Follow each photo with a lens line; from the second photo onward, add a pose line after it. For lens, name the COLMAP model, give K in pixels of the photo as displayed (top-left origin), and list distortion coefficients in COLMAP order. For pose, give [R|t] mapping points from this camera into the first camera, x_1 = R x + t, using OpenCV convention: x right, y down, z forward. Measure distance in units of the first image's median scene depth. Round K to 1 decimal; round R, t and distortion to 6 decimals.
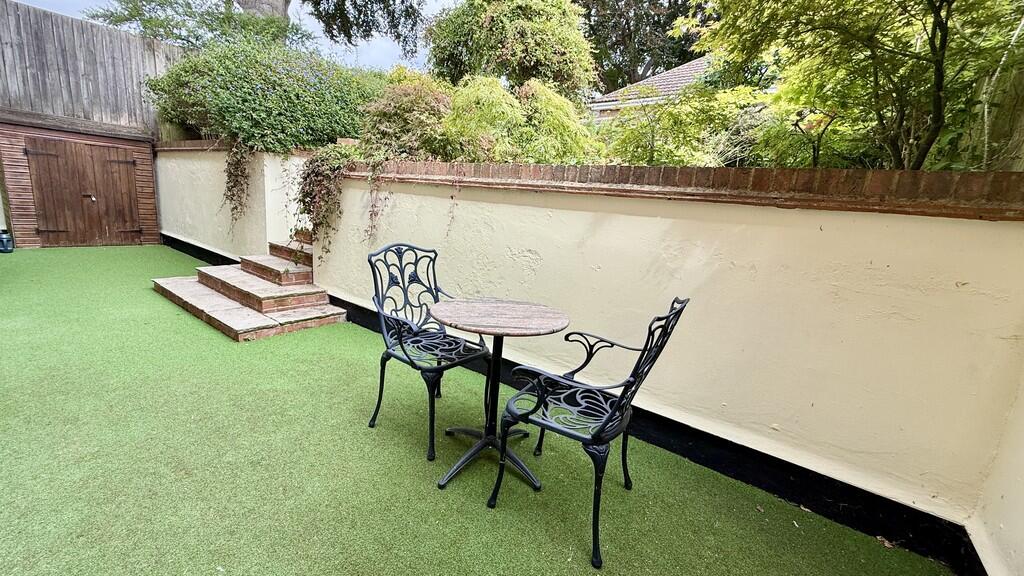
lens RADIAL K [[405.4, 0, 512.2], [0, 405.4, 284.7], [0, 0, 1]] dist [-0.002189, 0.000021]
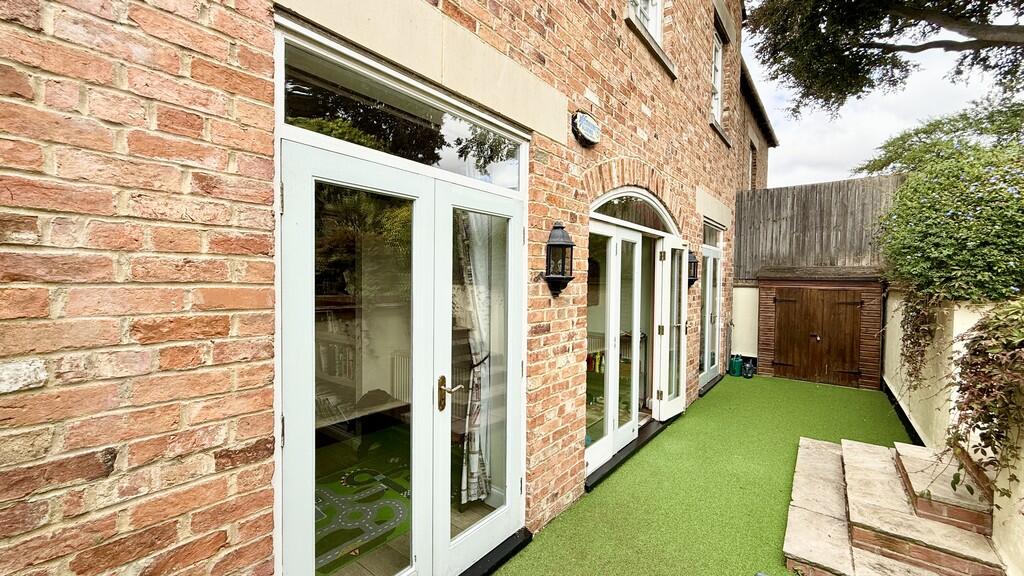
lens RADIAL K [[405.4, 0, 511.2], [0, 405.4, 289.8], [0, 0, 1]] dist [-0.002189, 0.000021]
pose [[-0.023920, -0.053094, -0.998303, 0.061475], [-0.214099, 0.975692, -0.046761, -0.114096], [0.976519, 0.212617, -0.034706, 0.216442]]
